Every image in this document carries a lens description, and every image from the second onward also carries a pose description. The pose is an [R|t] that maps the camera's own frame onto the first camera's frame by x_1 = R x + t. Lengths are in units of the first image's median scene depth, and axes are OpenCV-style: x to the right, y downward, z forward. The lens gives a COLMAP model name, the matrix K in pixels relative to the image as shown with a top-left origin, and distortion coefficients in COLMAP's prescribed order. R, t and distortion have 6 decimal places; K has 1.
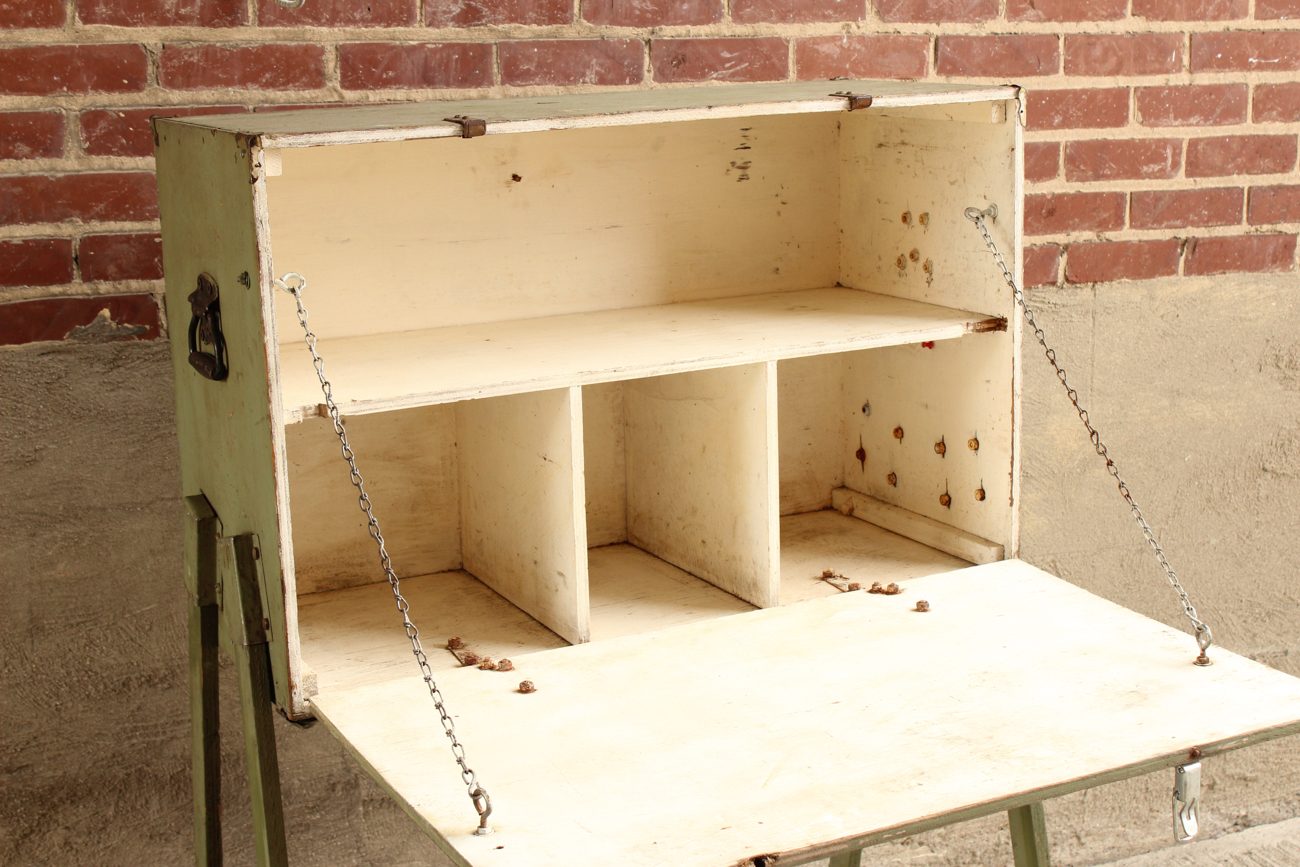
lens RADIAL K [[2087.0, 0, 676.7], [0, 2087.0, 439.0], [0, 0, 1]] dist [0.000175, 0.084839]
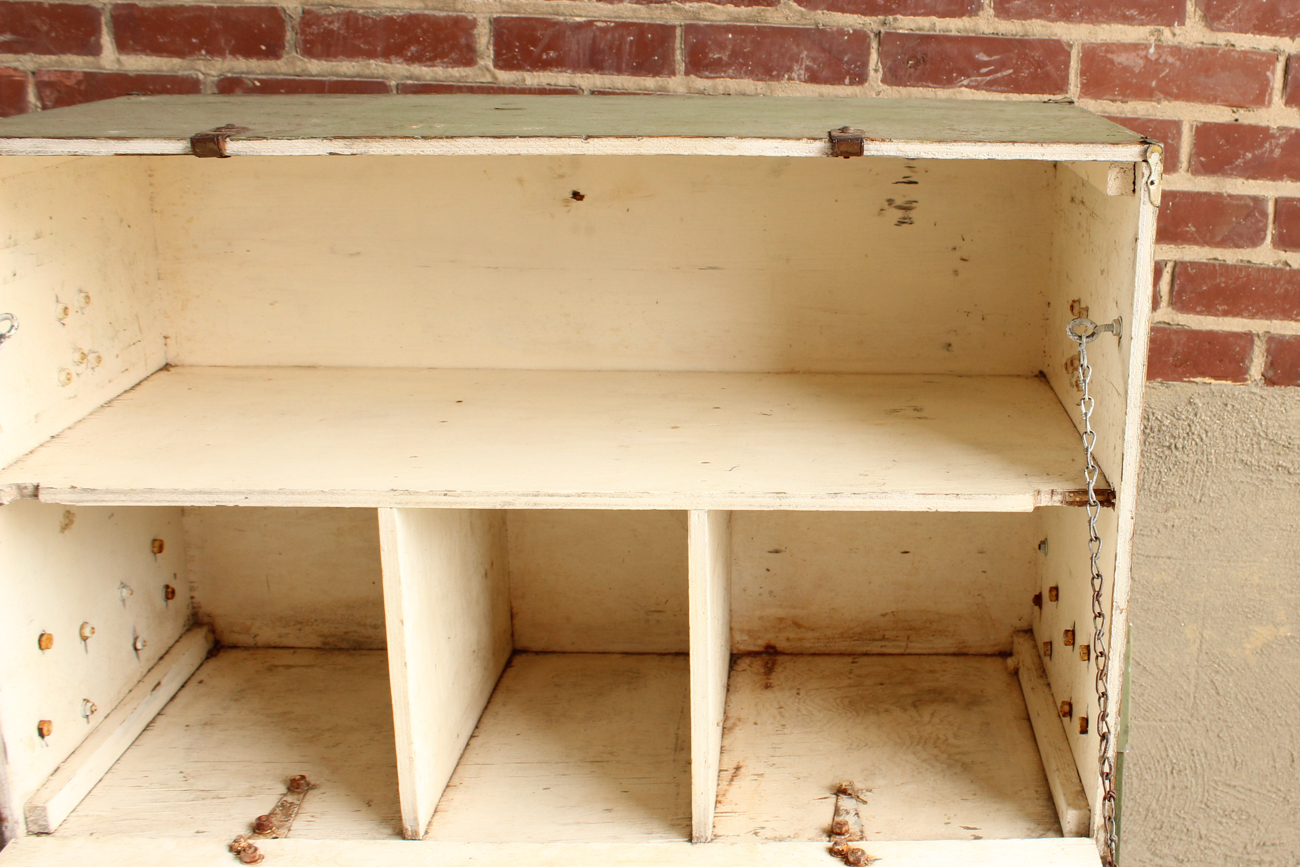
lens RADIAL K [[1550.8, 0, 863.7], [0, 1550.8, 383.9], [0, 0, 1]] dist [-0.150021, 0.156052]
pose [[0.900047, 0.156263, -0.406814, 0.255966], [-0.136741, 0.987623, 0.076829, -0.108372], [0.413785, -0.013522, 0.910274, 0.485133]]
